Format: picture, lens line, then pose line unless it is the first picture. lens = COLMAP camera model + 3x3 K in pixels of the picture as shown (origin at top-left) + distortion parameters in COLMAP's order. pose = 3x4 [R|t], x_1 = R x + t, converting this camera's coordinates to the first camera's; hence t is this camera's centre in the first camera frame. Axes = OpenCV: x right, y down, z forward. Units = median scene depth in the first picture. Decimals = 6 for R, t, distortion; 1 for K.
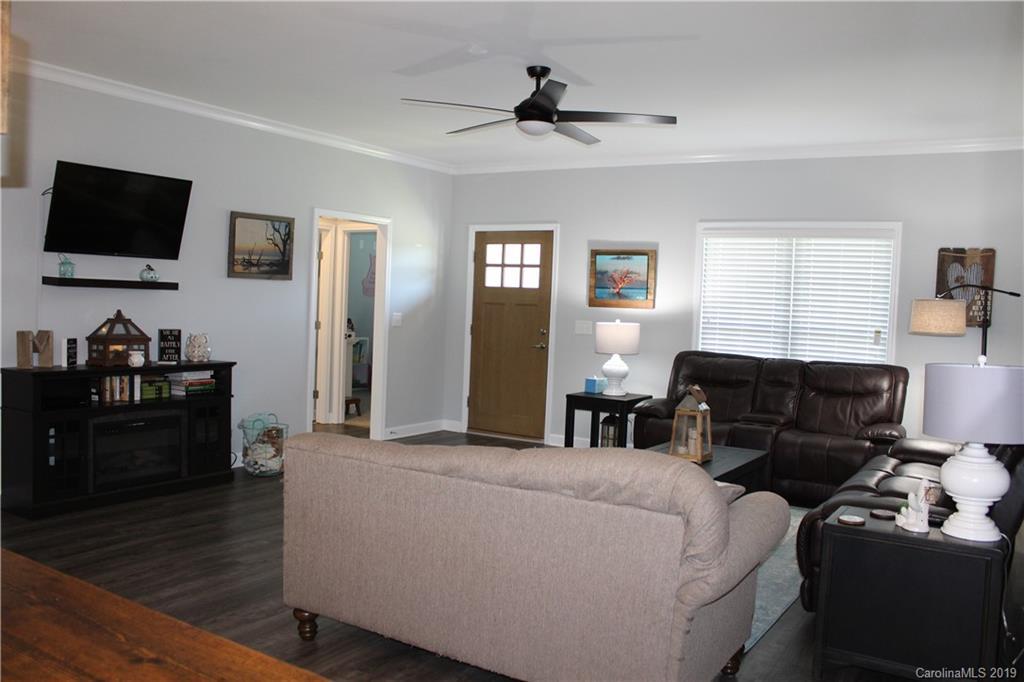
lens RADIAL K [[848.8, 0, 508.6], [0, 848.8, 346.5], [0, 0, 1]] dist [-0.173733, 0.144911]
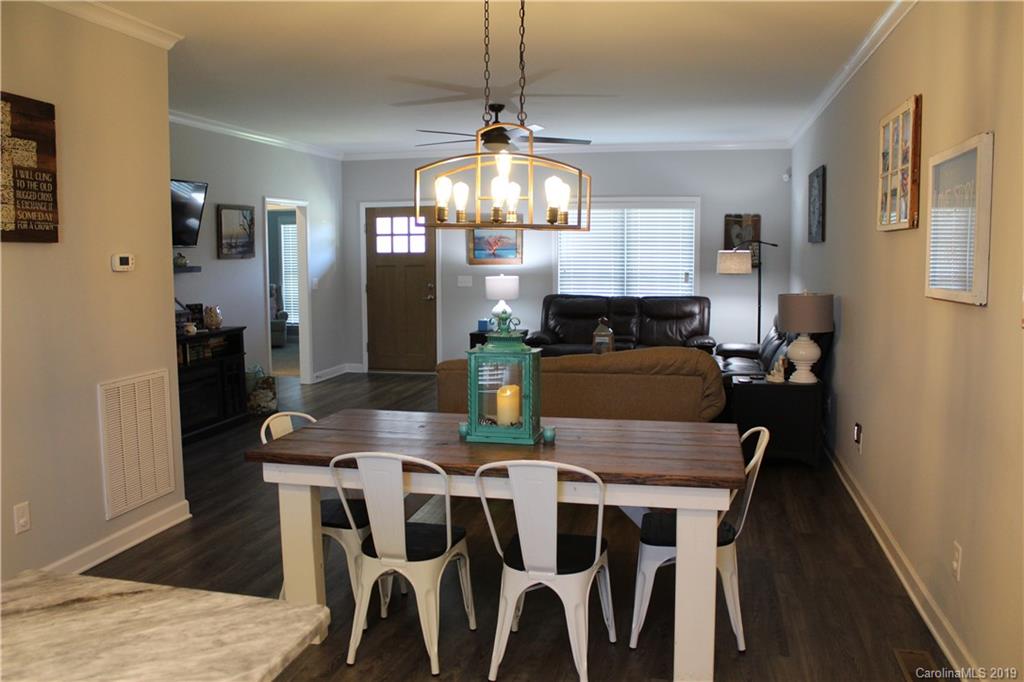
lens RADIAL K [[848.8, 0, 508.6], [0, 848.8, 346.5], [0, 0, 1]] dist [-0.173733, 0.144911]
pose [[0.942172, -0.081561, 0.325054, -0.319763], [0.060436, 0.995382, 0.074583, -0.018470], [-0.329636, -0.050625, 0.942750, -0.278158]]
